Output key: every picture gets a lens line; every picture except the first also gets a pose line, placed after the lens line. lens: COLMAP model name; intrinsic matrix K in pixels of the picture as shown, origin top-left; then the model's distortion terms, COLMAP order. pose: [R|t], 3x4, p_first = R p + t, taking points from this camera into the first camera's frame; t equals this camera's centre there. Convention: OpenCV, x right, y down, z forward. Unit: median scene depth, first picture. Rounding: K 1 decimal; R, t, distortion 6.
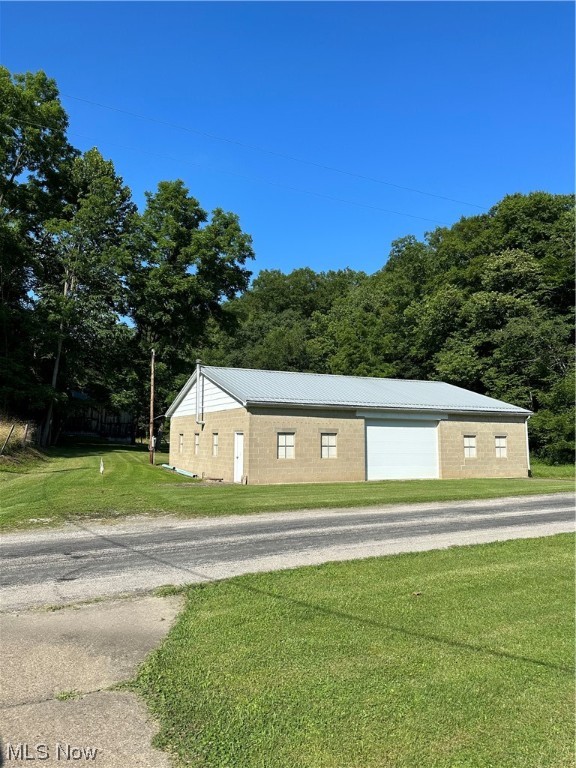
lens RADIAL K [[544.1, 0, 284.4], [0, 544.1, 384.7], [0, 0, 1]] dist [0.044848, -0.065355]
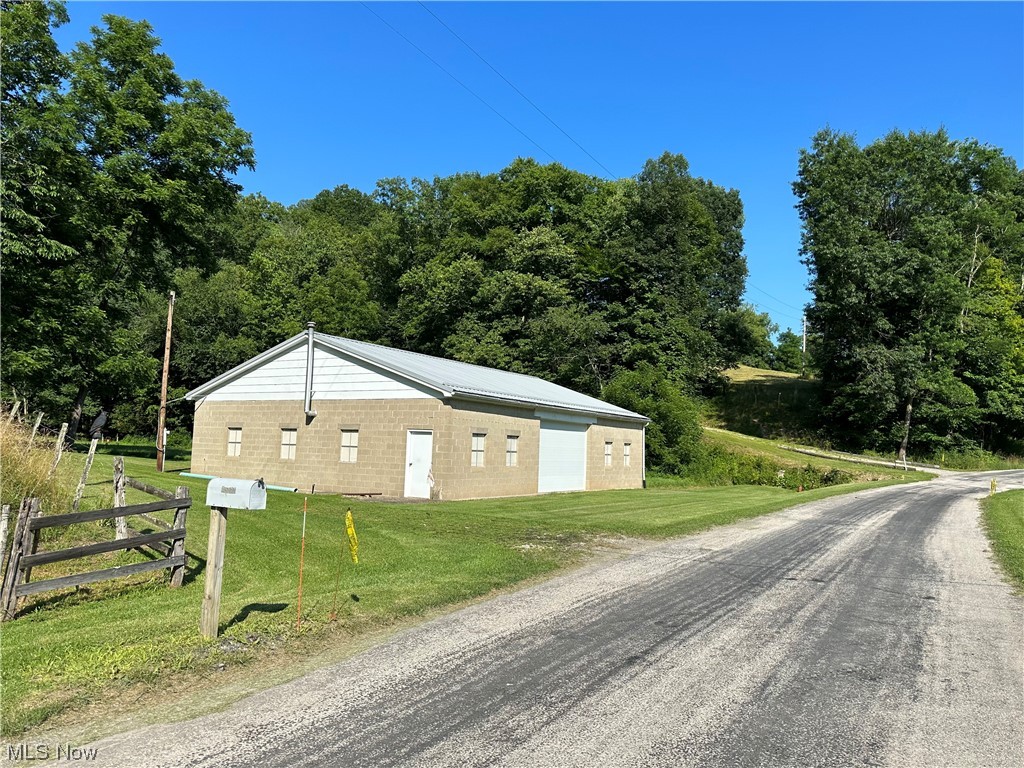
lens RADIAL K [[725.4, 0, 516.0], [0, 725.4, 387.1], [0, 0, 1]] dist [0.044848, -0.065355]
pose [[0.836156, 0.067368, 0.544338, -0.251196], [-0.082576, 0.996579, 0.003507, 0.006213], [-0.542239, -0.047881, 0.838859, 0.046914]]
